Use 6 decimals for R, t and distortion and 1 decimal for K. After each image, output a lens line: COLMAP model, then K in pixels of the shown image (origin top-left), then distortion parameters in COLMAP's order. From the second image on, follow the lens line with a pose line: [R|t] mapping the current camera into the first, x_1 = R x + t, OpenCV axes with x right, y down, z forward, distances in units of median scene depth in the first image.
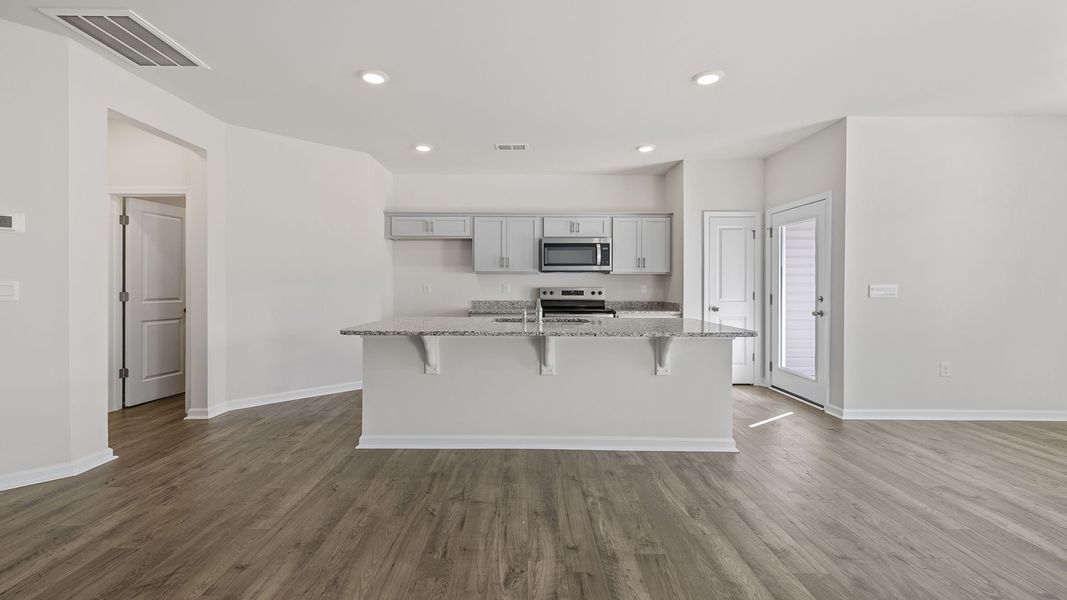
lens RADIAL K [[453.4, 0, 525.6], [0, 453.4, 288.3], [0, 0, 1]] dist [-0.001489, -0.000163]
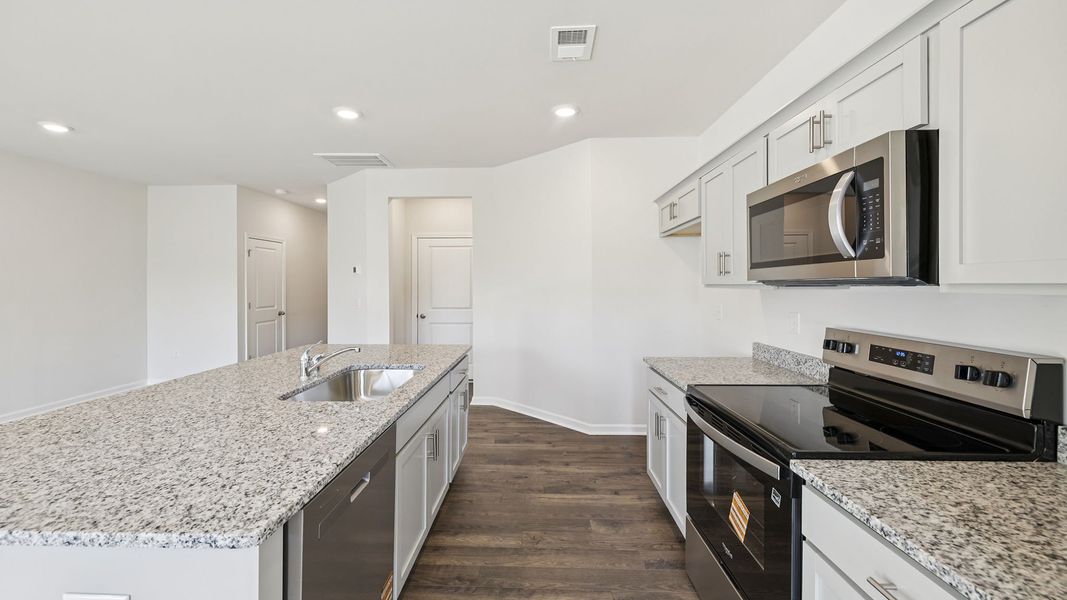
lens RADIAL K [[453.4, 0, 525.6], [0, 453.4, 288.3], [0, 0, 1]] dist [-0.001489, -0.000163]
pose [[-0.033807, 0.007486, -0.999400, 0.407579], [-0.002605, 0.999968, 0.007579, -0.036273], [0.999425, 0.002860, -0.033787, 0.832925]]
